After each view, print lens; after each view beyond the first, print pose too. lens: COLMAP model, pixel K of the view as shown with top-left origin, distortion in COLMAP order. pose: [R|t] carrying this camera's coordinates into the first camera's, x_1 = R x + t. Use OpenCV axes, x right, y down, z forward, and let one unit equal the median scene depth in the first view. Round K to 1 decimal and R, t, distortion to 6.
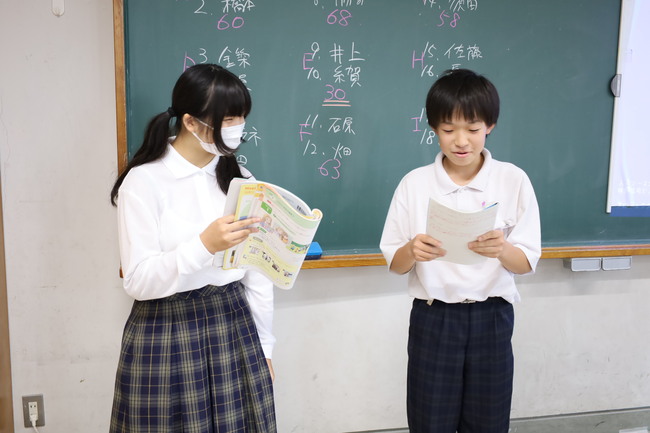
lens RADIAL K [[699.4, 0, 329.7], [0, 699.4, 214.9], [0, 0, 1]] dist [0.018749, 0.000000]
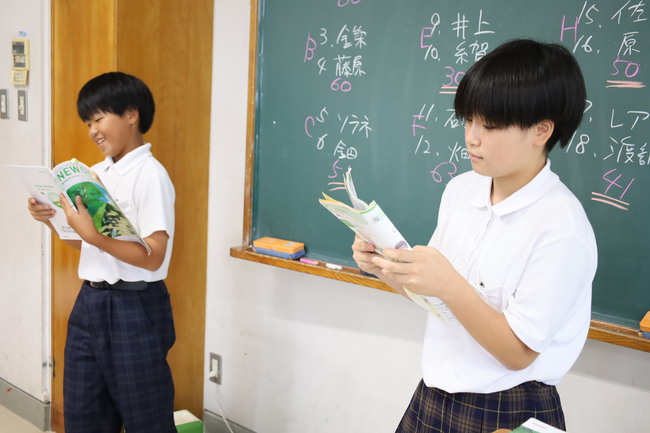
lens RADIAL K [[801.7, 0, 318.8], [0, 801.7, 215.7], [0, 0, 1]] dist [-0.000102, 0.000000]
pose [[0.580425, 0.133845, -0.803239, 0.650386], [-0.155475, 0.986469, 0.052029, -0.045859], [0.799334, 0.094685, 0.593380, 0.368681]]
